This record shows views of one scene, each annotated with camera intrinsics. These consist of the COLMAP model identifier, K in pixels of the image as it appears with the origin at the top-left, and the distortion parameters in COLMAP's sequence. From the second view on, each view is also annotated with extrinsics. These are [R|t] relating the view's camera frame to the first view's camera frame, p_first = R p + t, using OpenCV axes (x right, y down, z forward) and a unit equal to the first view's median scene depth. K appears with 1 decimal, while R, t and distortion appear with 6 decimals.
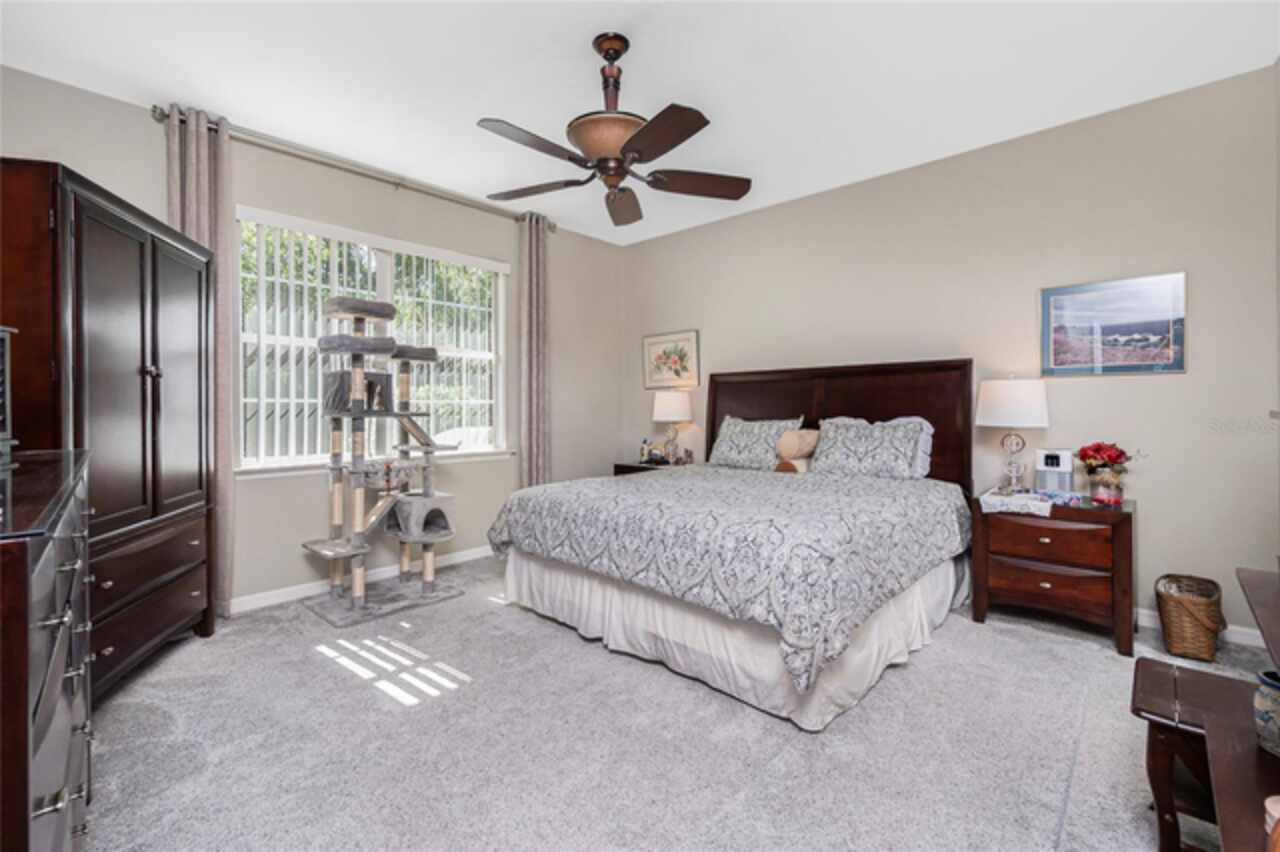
lens RADIAL K [[549.6, 0, 630.9], [0, 549.6, 418.2], [0, 0, 1]] dist [-0.004543, -0.000231]
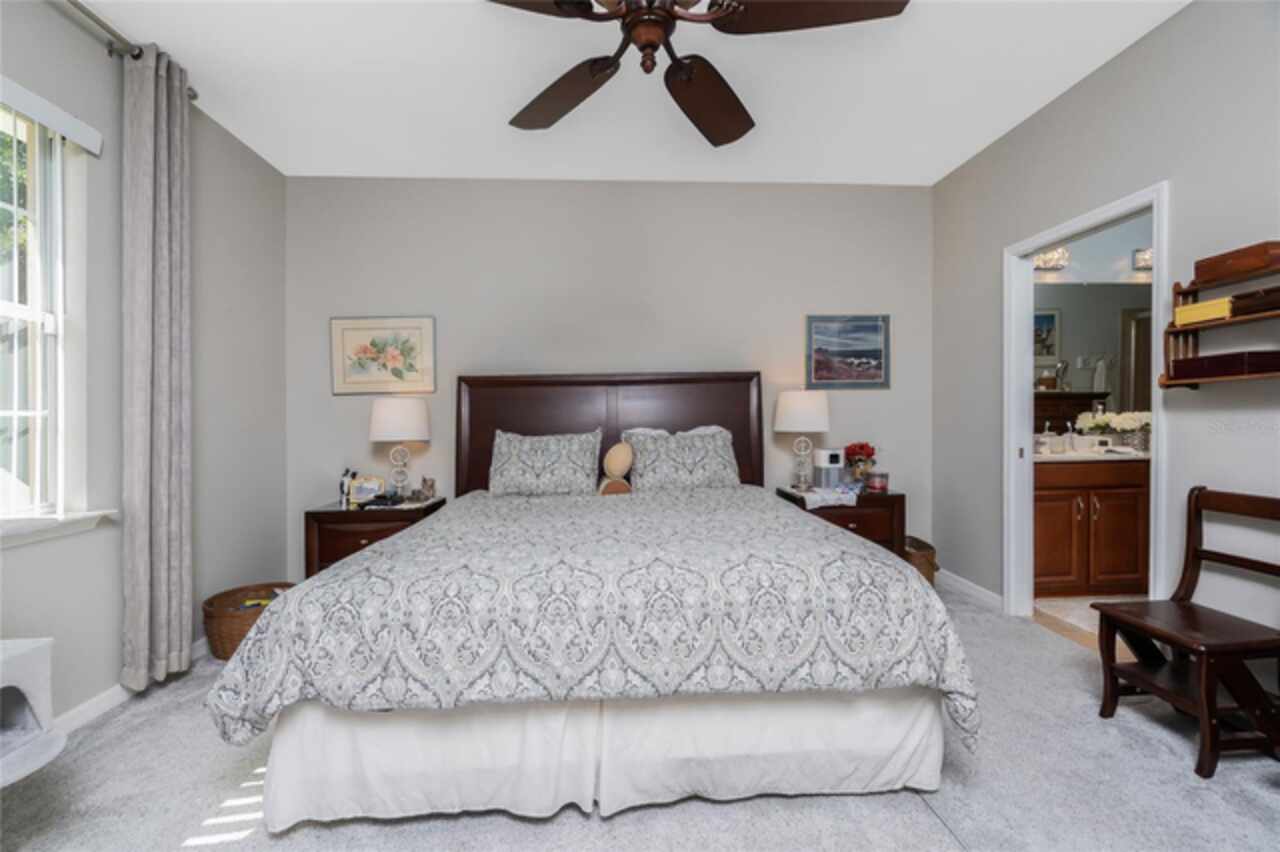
lens RADIAL K [[549.6, 0, 639.2], [0, 549.6, 421.5], [0, 0, 1]] dist [-0.004543, -0.000231]
pose [[0.676635, -0.011166, 0.736234, -0.323509], [0.029650, 0.999487, -0.012091, -0.002026], [-0.735721, 0.030011, 0.676619, 0.403476]]
